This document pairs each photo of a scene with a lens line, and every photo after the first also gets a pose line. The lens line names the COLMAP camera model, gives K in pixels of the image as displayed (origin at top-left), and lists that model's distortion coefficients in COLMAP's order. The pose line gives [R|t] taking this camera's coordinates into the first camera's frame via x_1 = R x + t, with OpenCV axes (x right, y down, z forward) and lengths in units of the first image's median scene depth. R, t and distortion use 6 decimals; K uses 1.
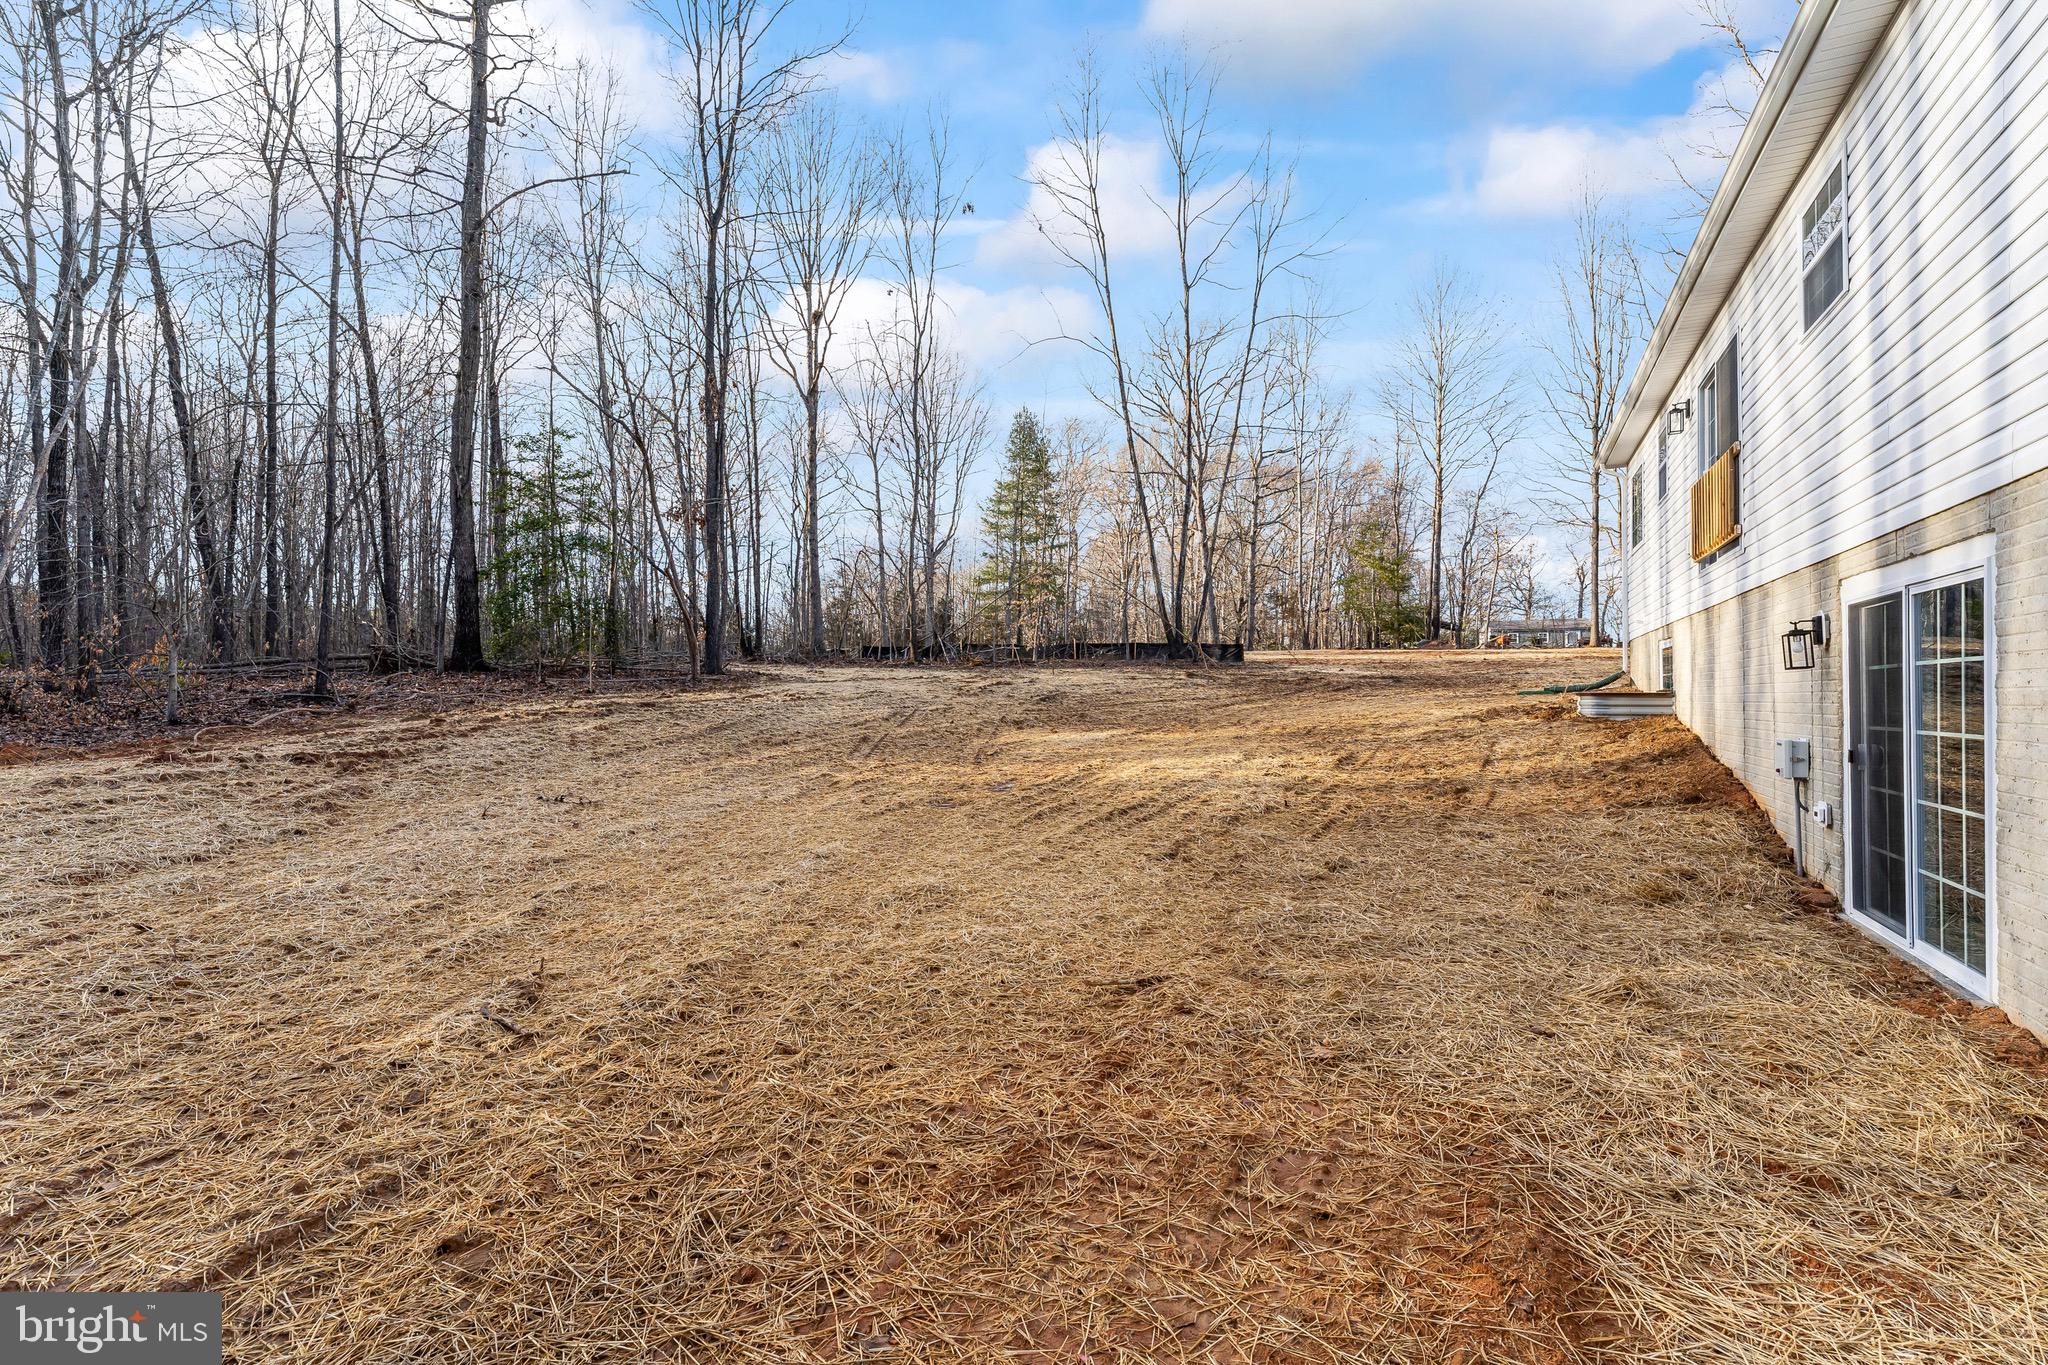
lens RADIAL K [[890.0, 0, 1022.9], [0, 890.0, 703.5], [0, 0, 1]] dist [0.000209, 0.000024]
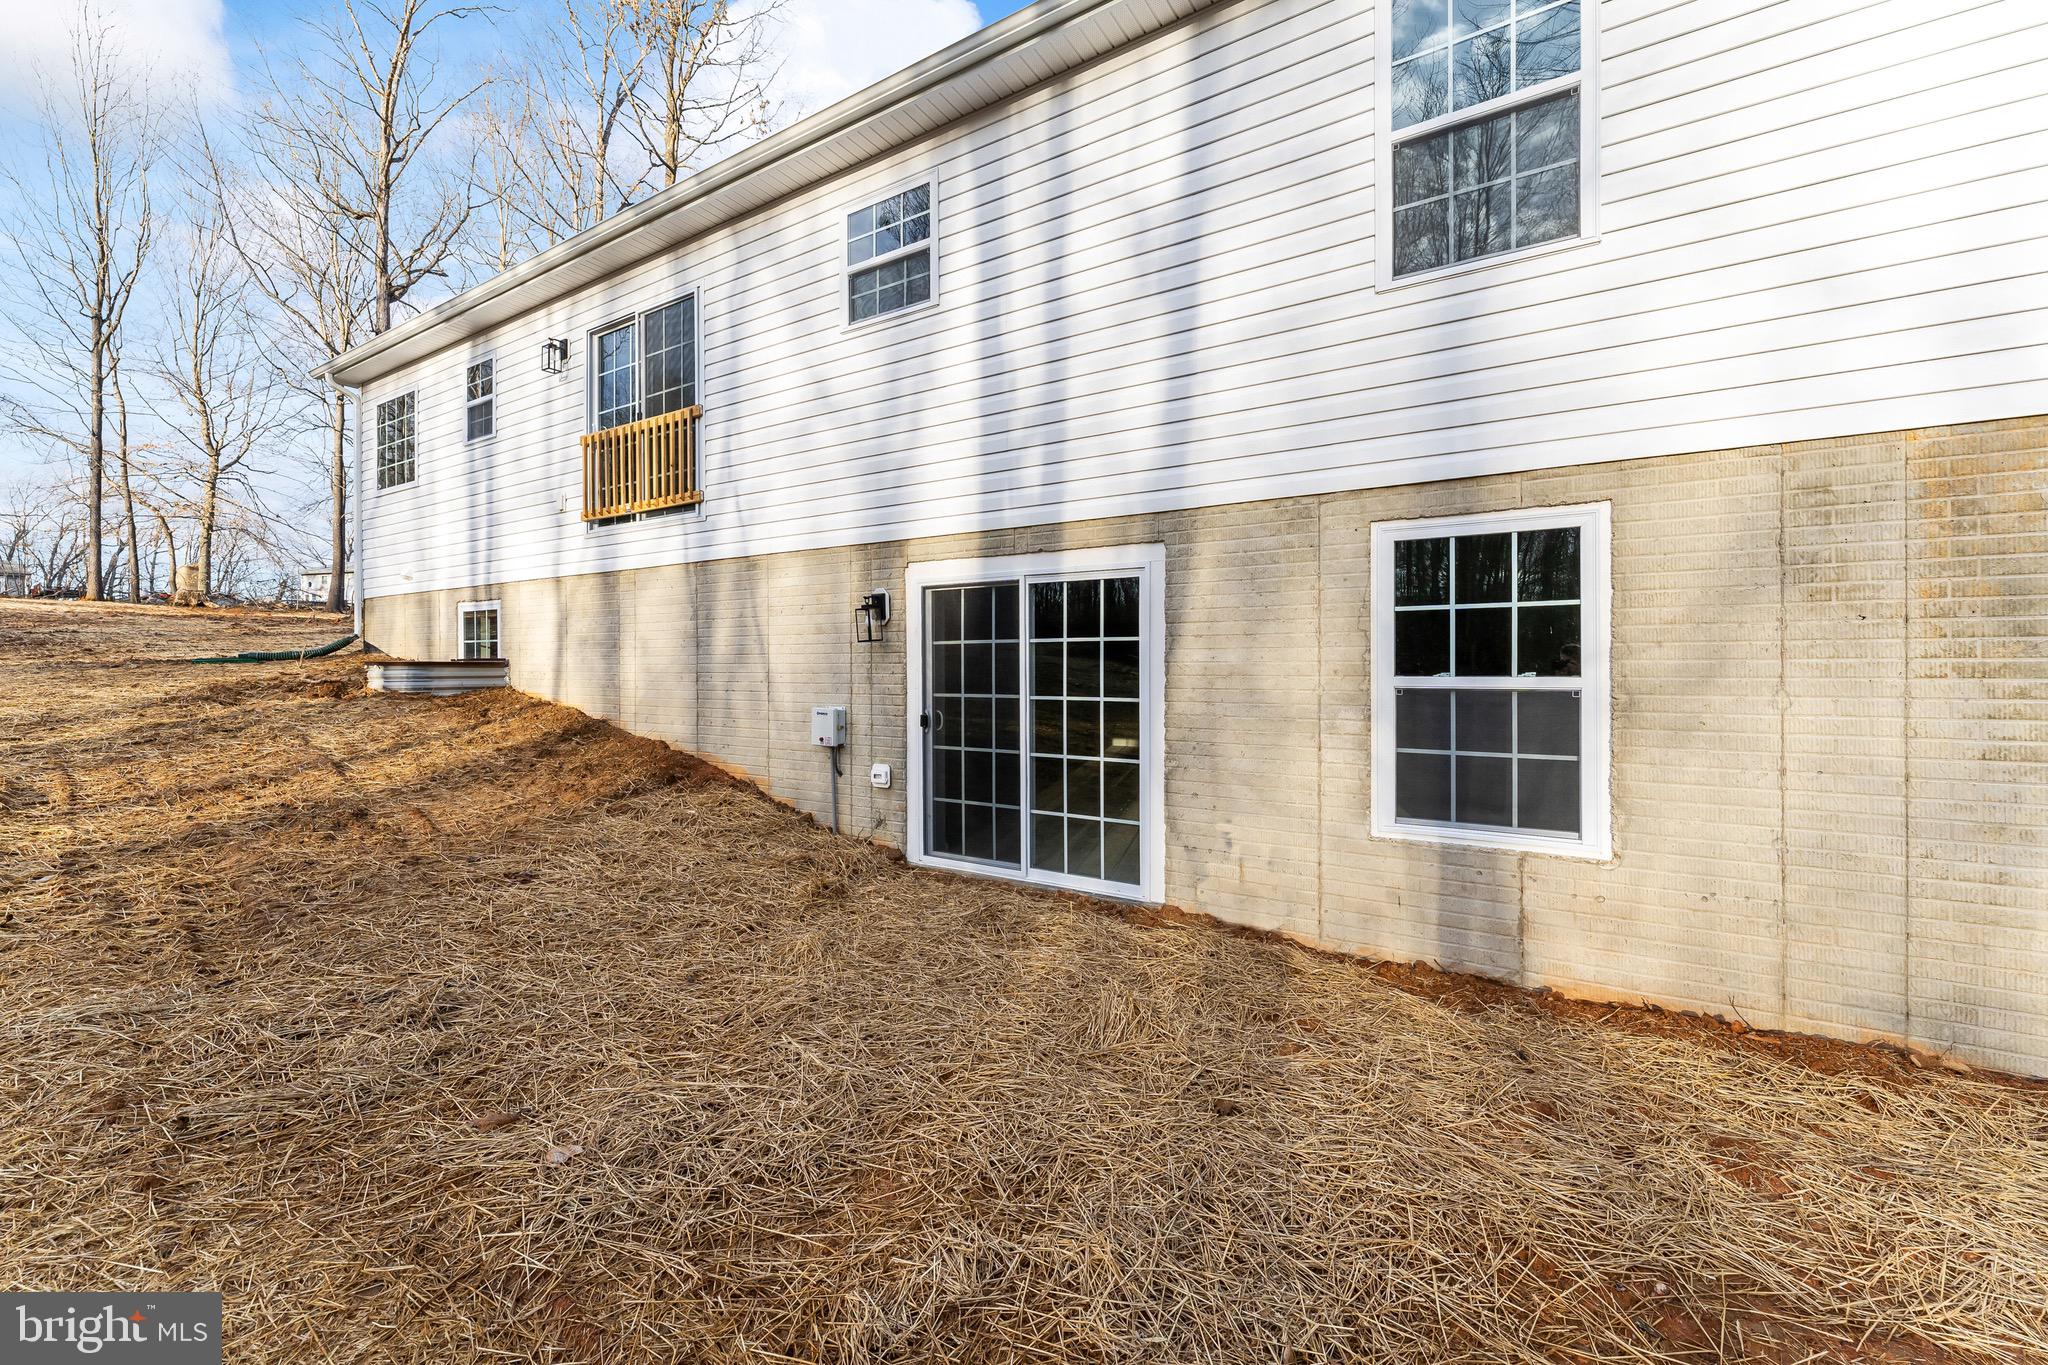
lens RADIAL K [[827.3, 0, 1024.0], [0, 827.3, 682.5], [0, 0, 1]] dist [0.008745, -0.000037]
pose [[0.085449, -0.004496, 0.996332, -0.104189], [-0.004130, 0.999980, 0.004867, 0.005563], [-0.996334, -0.004531, 0.085428, 0.822856]]
